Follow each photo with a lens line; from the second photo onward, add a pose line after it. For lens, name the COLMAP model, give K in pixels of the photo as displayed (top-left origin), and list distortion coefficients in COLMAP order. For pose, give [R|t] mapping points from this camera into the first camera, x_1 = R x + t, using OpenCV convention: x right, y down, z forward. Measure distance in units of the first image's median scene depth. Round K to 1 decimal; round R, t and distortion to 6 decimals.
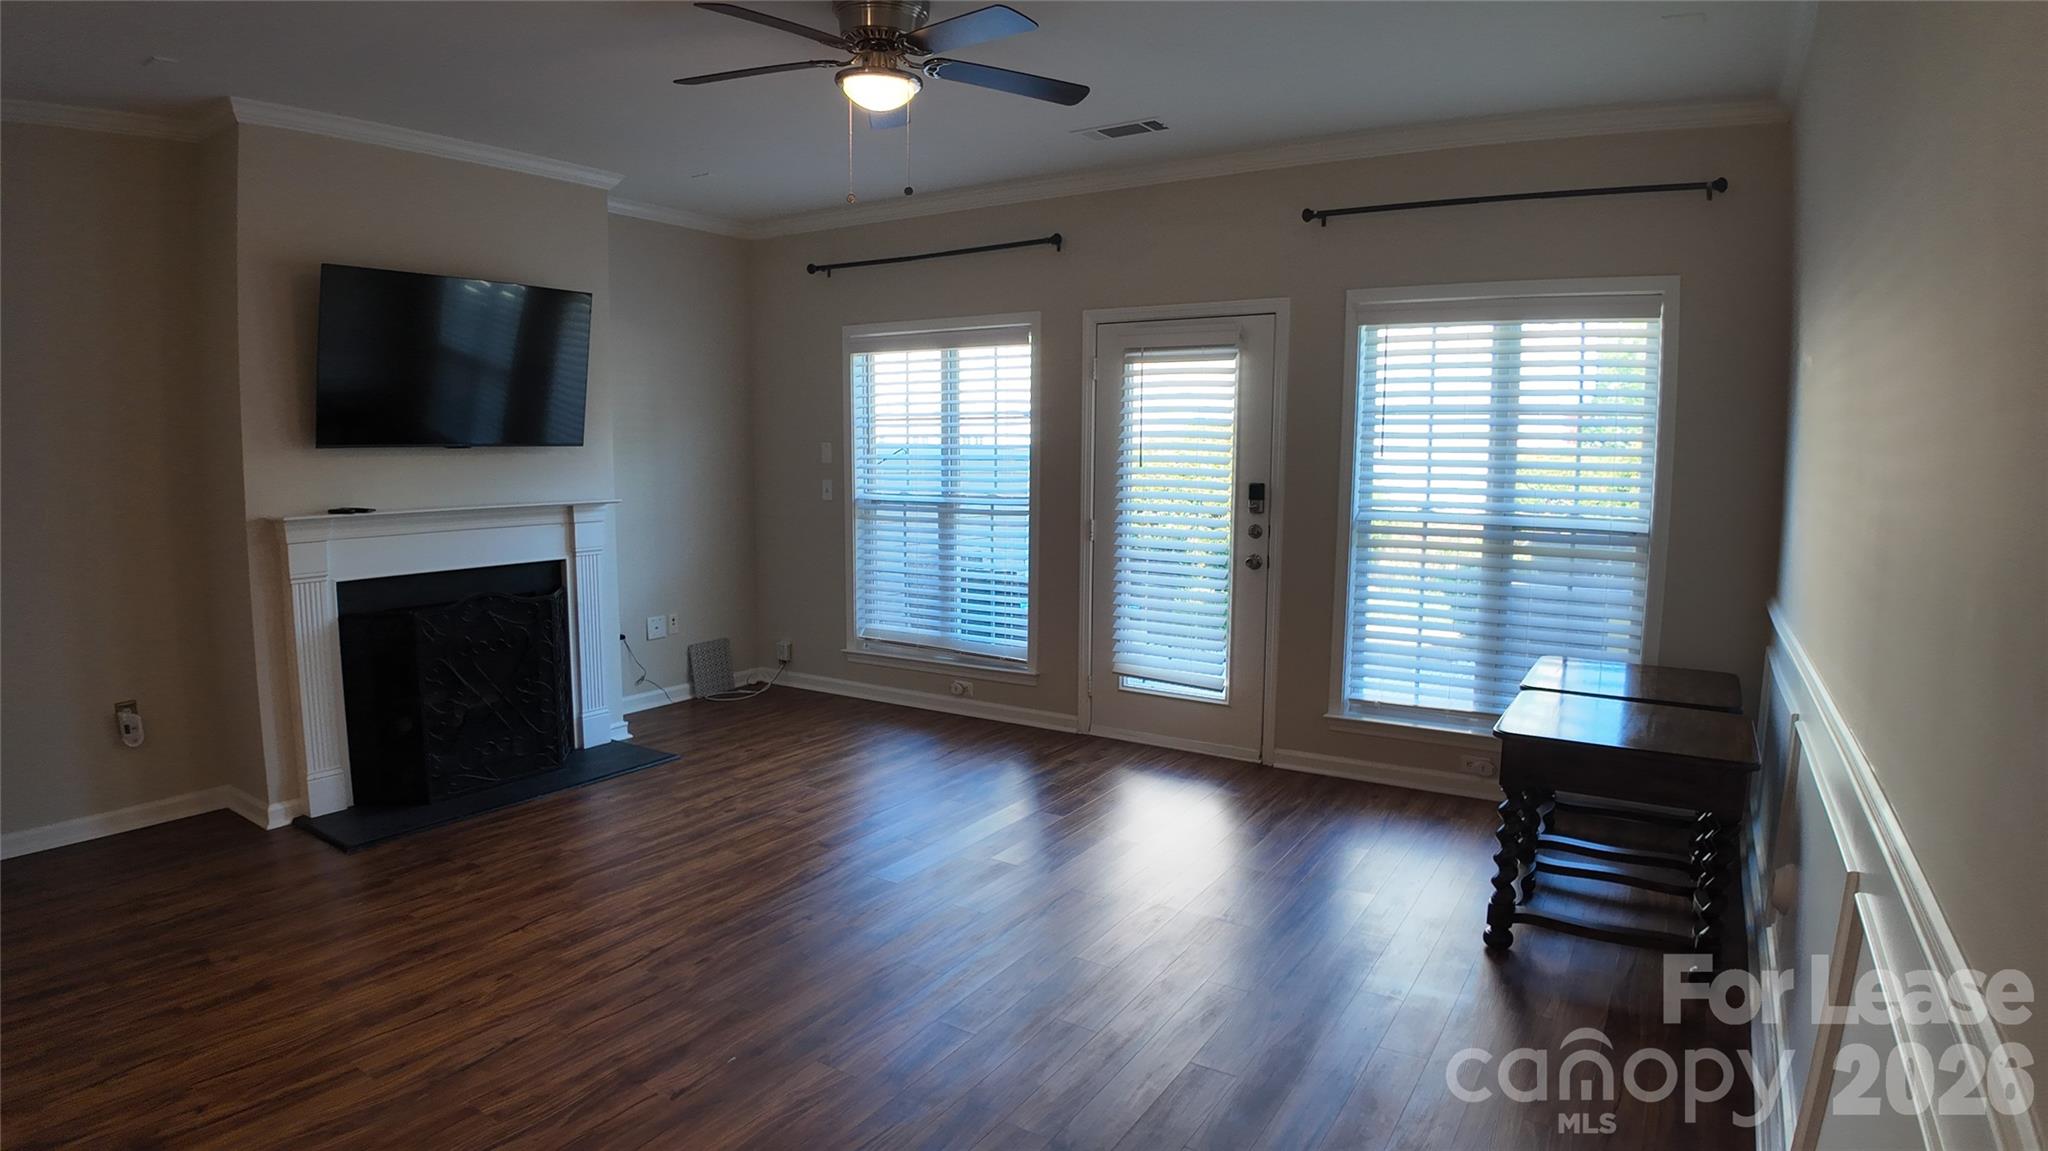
lens RADIAL K [[1087.9, 0, 1042.1], [0, 1087.9, 569.7], [0, 0, 1]] dist [-0.101126, -0.014780]
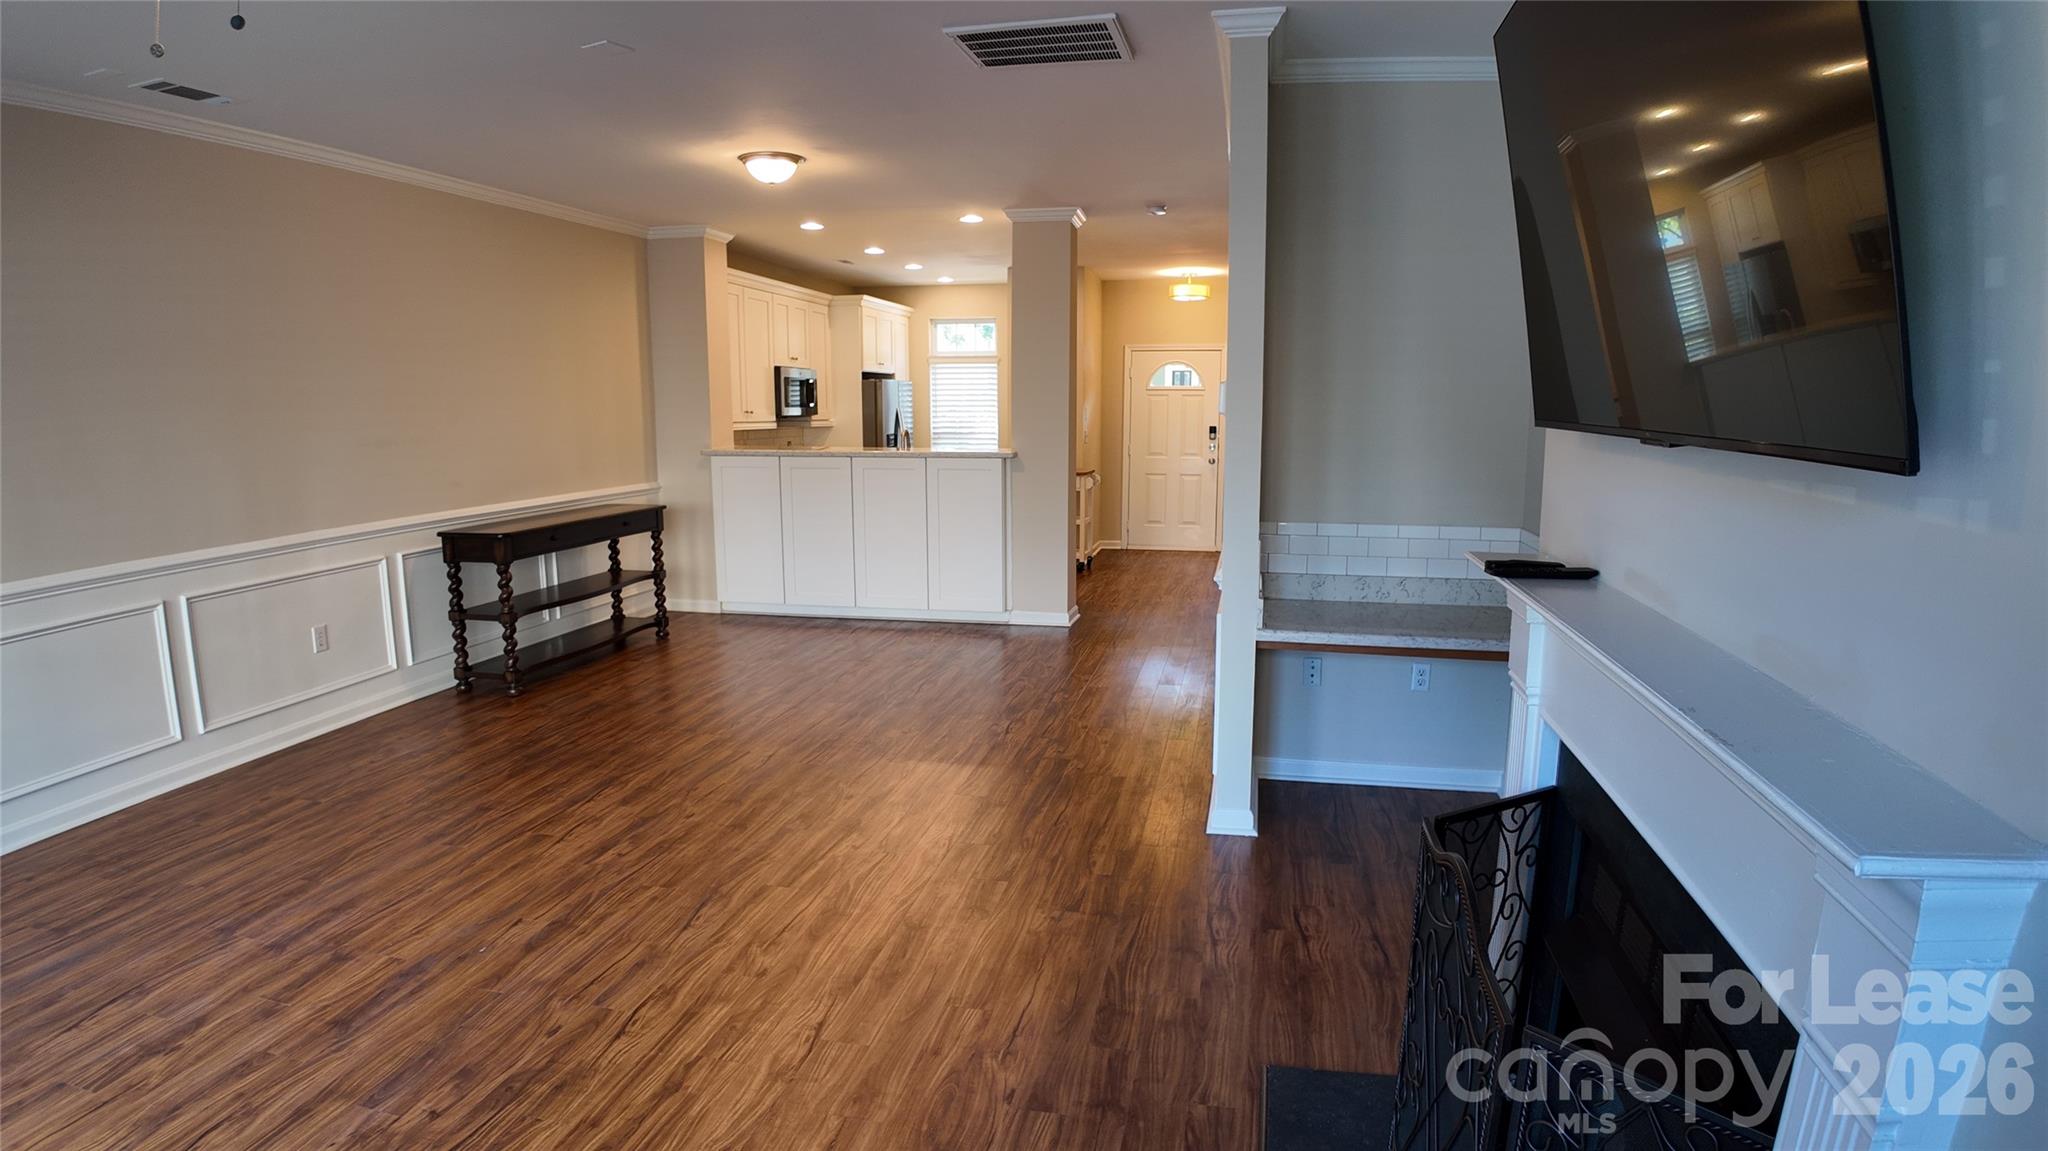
lens RADIAL K [[1087.9, 0, 1029.2], [0, 1087.9, 548.2], [0, 0, 1]] dist [-0.101126, -0.014780]
pose [[-0.939753, 0.043643, -0.339057, -0.256131], [-0.040978, 0.970284, 0.238472, -0.139958], [0.339390, 0.237999, -0.910039, 1.116223]]
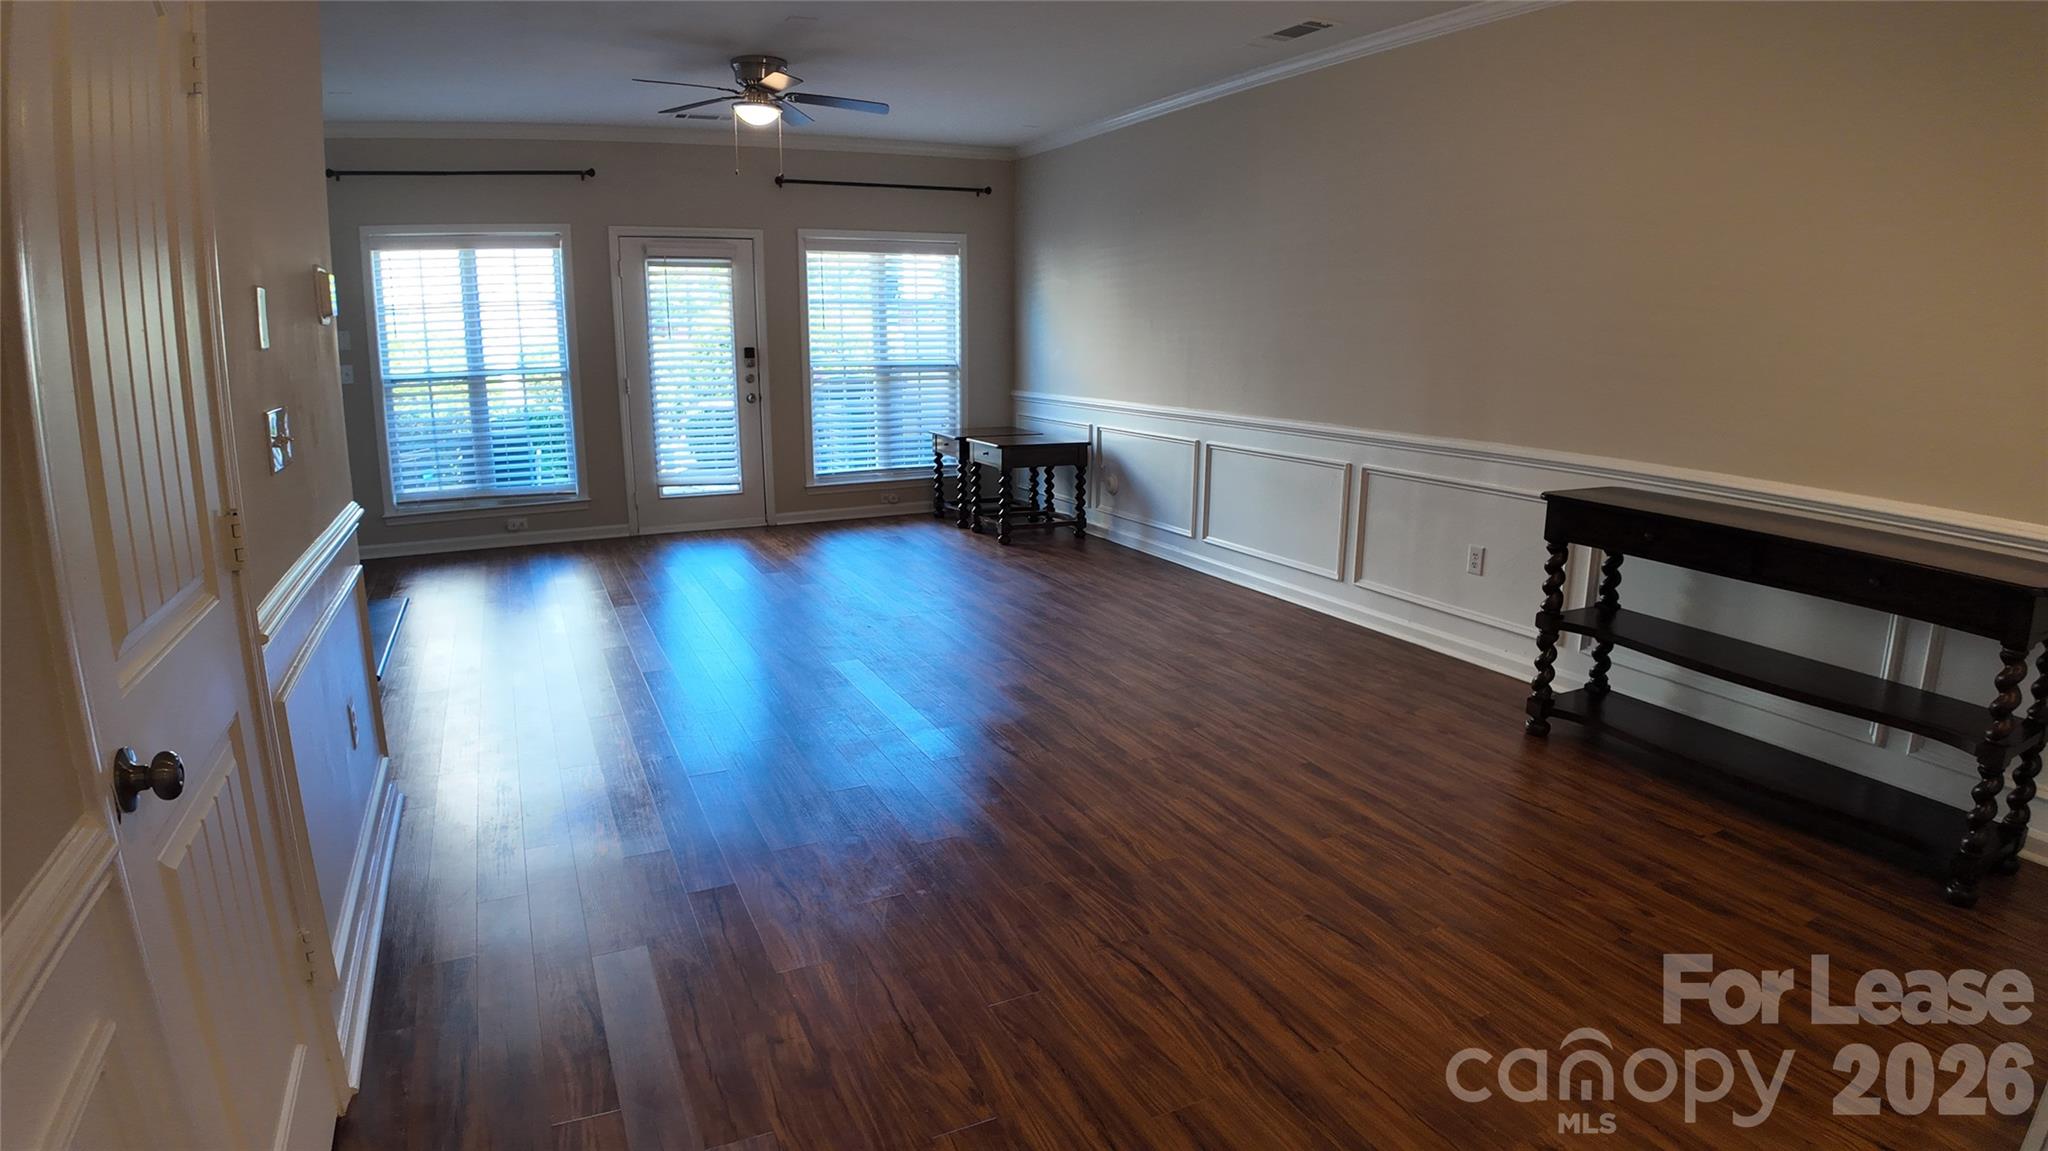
lens RADIAL K [[1087.9, 0, 1051.5], [0, 1087.9, 582.4], [0, 0, 1]] dist [-0.101126, -0.014780]
pose [[0.518239, -0.193169, 0.833135, -0.945810], [0.096358, 0.981144, 0.167548, 0.036738], [-0.849791, -0.006550, 0.527080, -0.205083]]
